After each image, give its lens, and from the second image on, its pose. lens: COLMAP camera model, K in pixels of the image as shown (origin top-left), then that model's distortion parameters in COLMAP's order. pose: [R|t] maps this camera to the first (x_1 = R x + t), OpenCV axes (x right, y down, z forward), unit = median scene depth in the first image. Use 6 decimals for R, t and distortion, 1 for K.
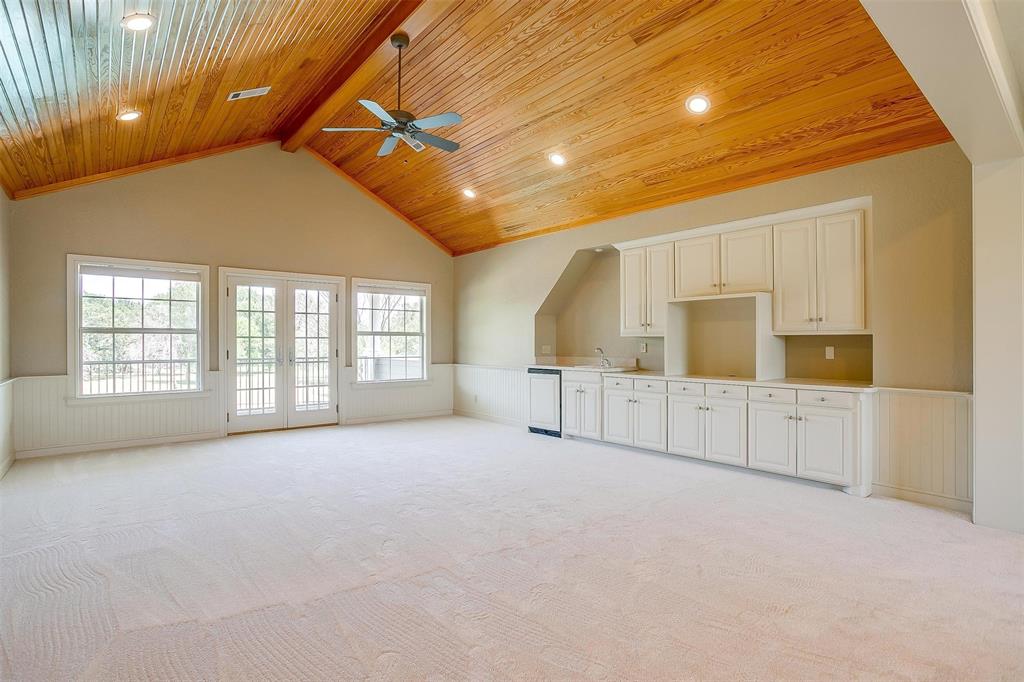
lens RADIAL K [[499.4, 0, 506.2], [0, 499.4, 338.8], [0, 0, 1]] dist [-0.048168, 0.024281]
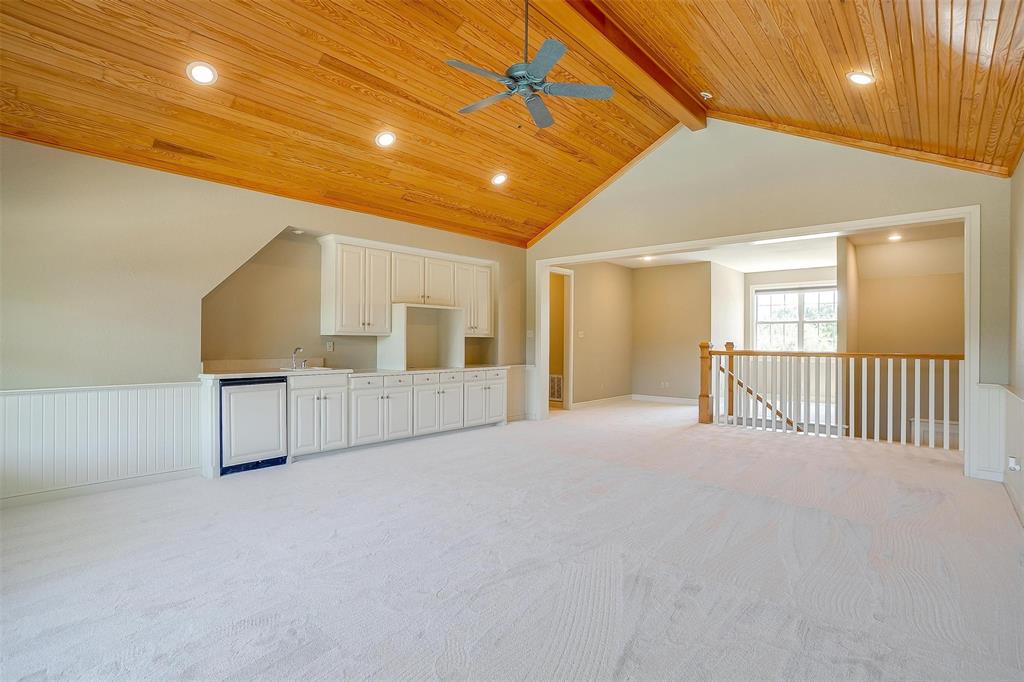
lens RADIAL K [[499.4, 0, 505.5], [0, 499.4, 343.2], [0, 0, 1]] dist [-0.048168, 0.024281]
pose [[-0.138249, -0.007462, 0.990369, -0.711362], [-0.016515, 0.999850, 0.005228, 0.001339], [-0.990260, -0.015633, -0.138351, 0.780606]]
